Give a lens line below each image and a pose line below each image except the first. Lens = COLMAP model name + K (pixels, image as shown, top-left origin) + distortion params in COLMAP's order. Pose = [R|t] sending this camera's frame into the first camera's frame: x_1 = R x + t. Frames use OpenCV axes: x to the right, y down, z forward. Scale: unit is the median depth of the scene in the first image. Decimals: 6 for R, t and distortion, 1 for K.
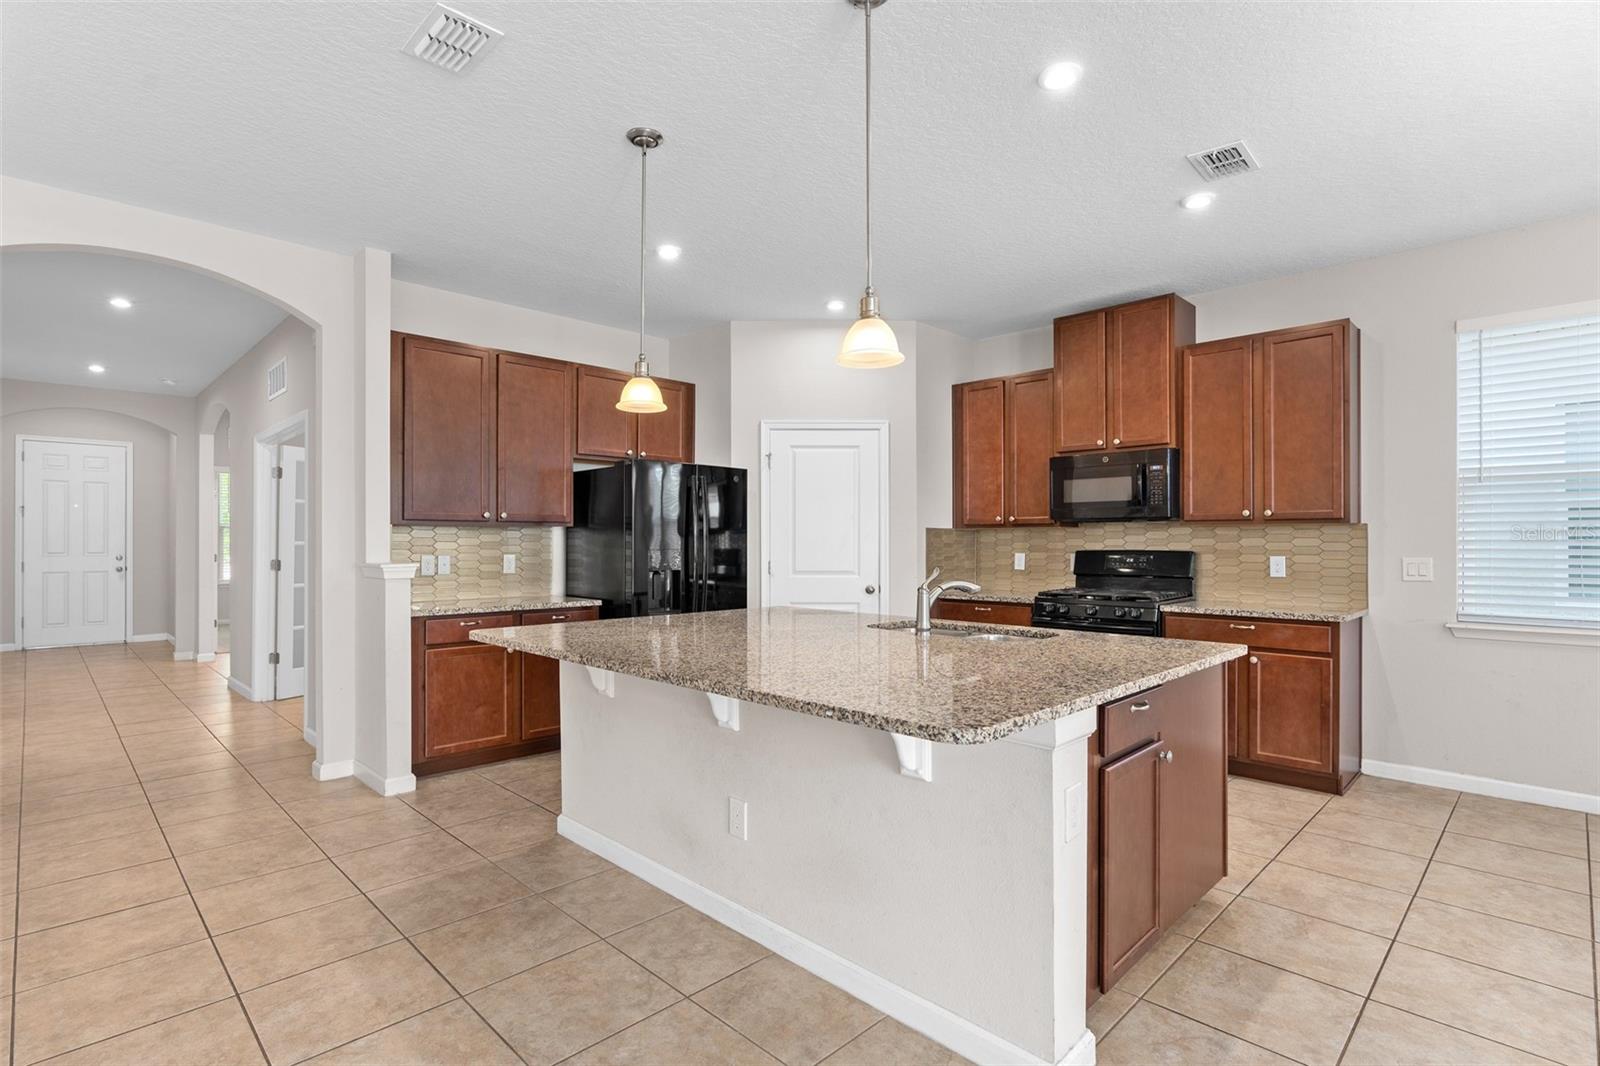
lens RADIAL K [[780.4, 0, 796.3], [0, 780.4, 539.9], [0, 0, 1]] dist [-0.005284, -0.000514]
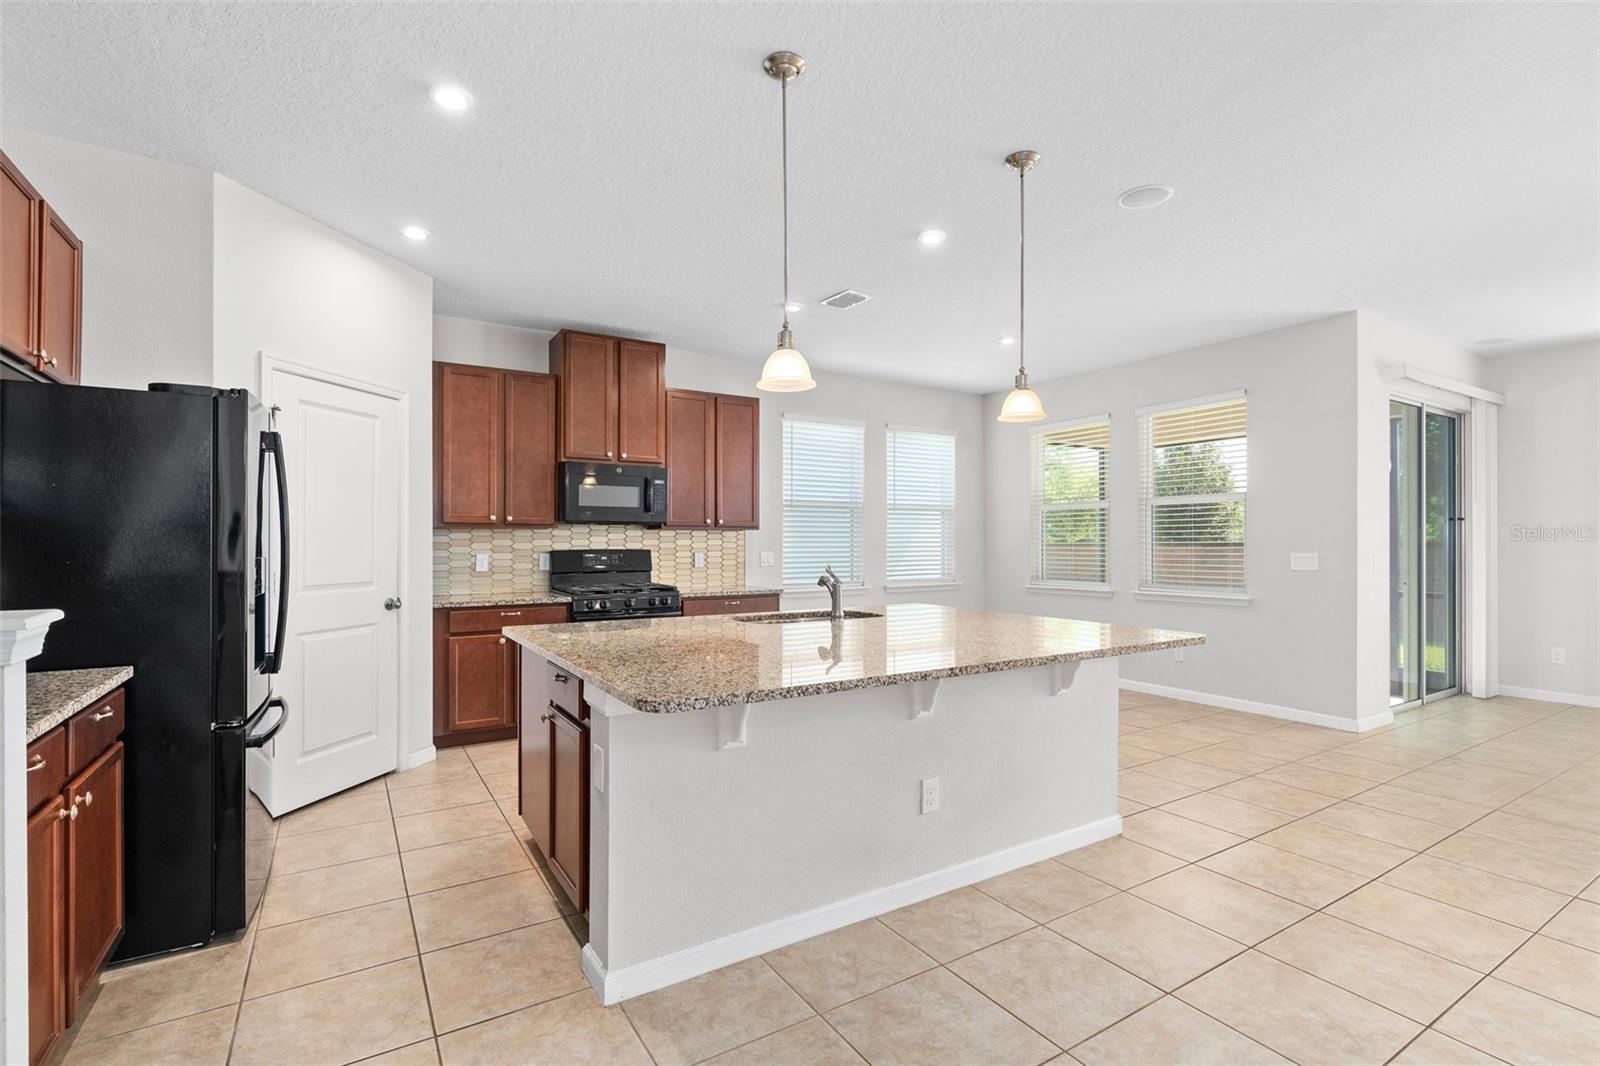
lens RADIAL K [[742.3, 0, 798.0], [0, 742.3, 533.9], [0, 0, 1]] dist [-0.003009, 0.000878]
pose [[0.219375, 0.008700, 0.975602, -0.610315], [-0.004173, 0.999959, -0.007979, -0.002301], [-0.975632, -0.002320, 0.219402, 0.507287]]
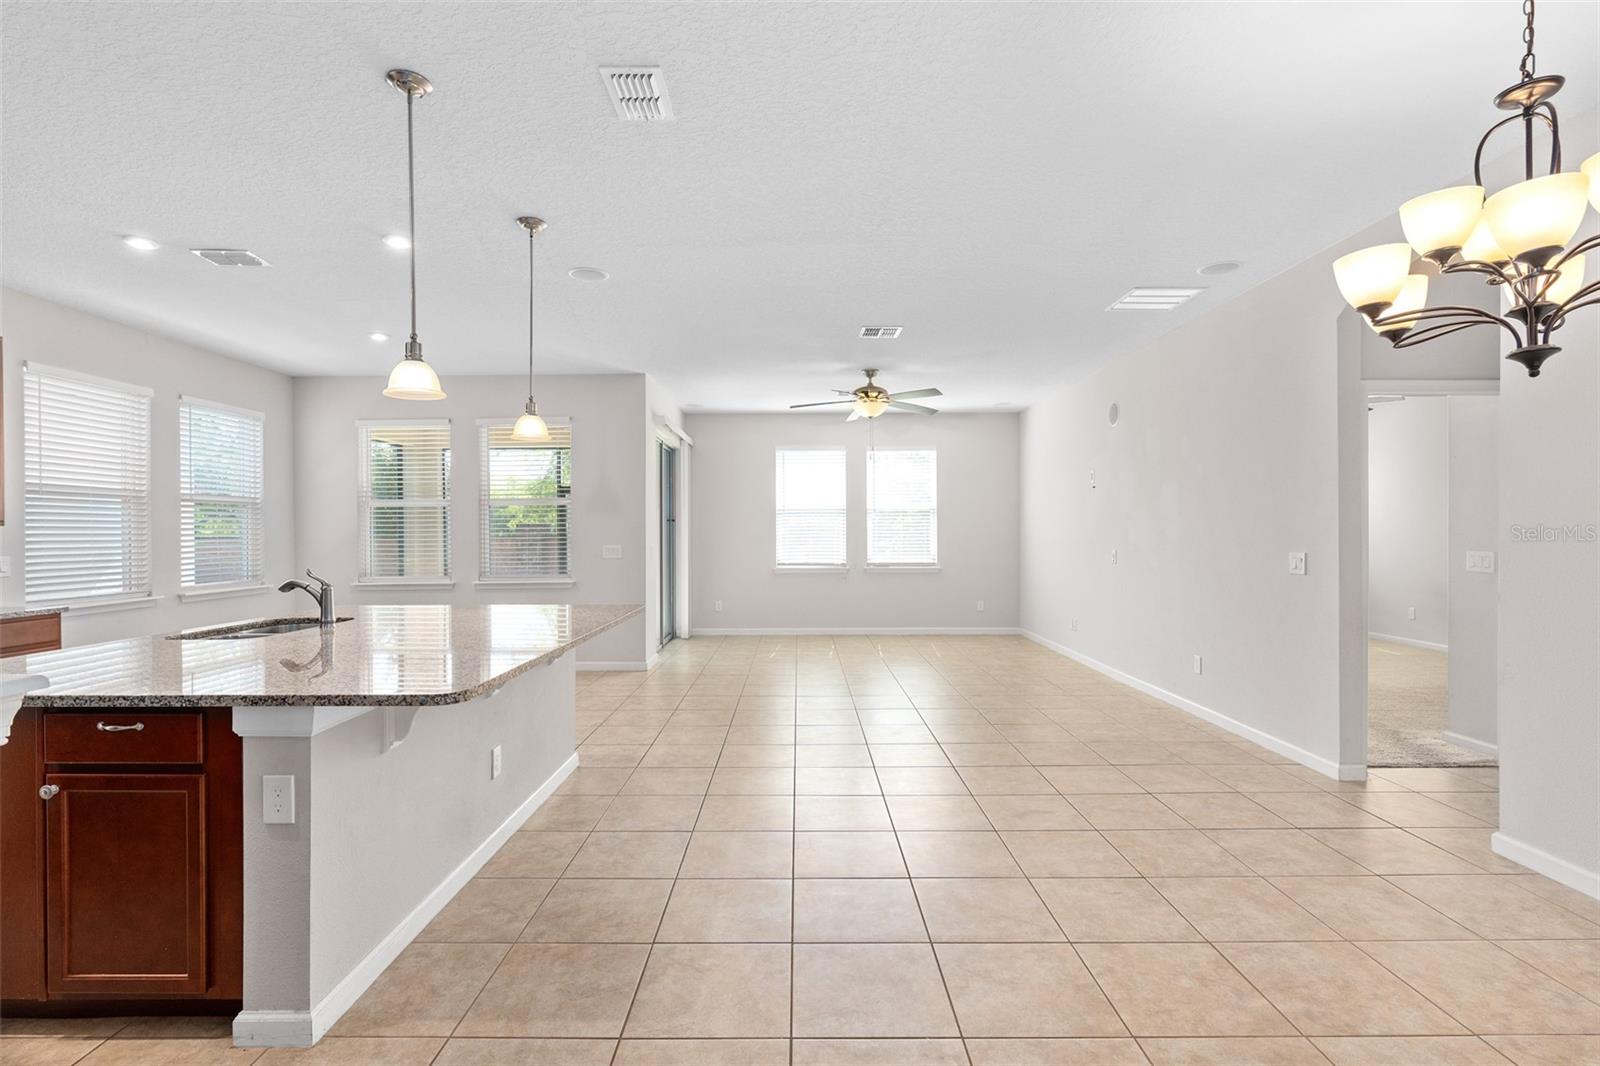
lens RADIAL K [[742.3, 0, 798.0], [0, 742.3, 533.9], [0, 0, 1]] dist [-0.003009, 0.000878]
pose [[-0.709237, 0.000490, 0.704970, -0.682480], [0.001192, 0.999999, 0.000504, -0.008611], [-0.704969, 0.001198, -0.709237, 0.806222]]
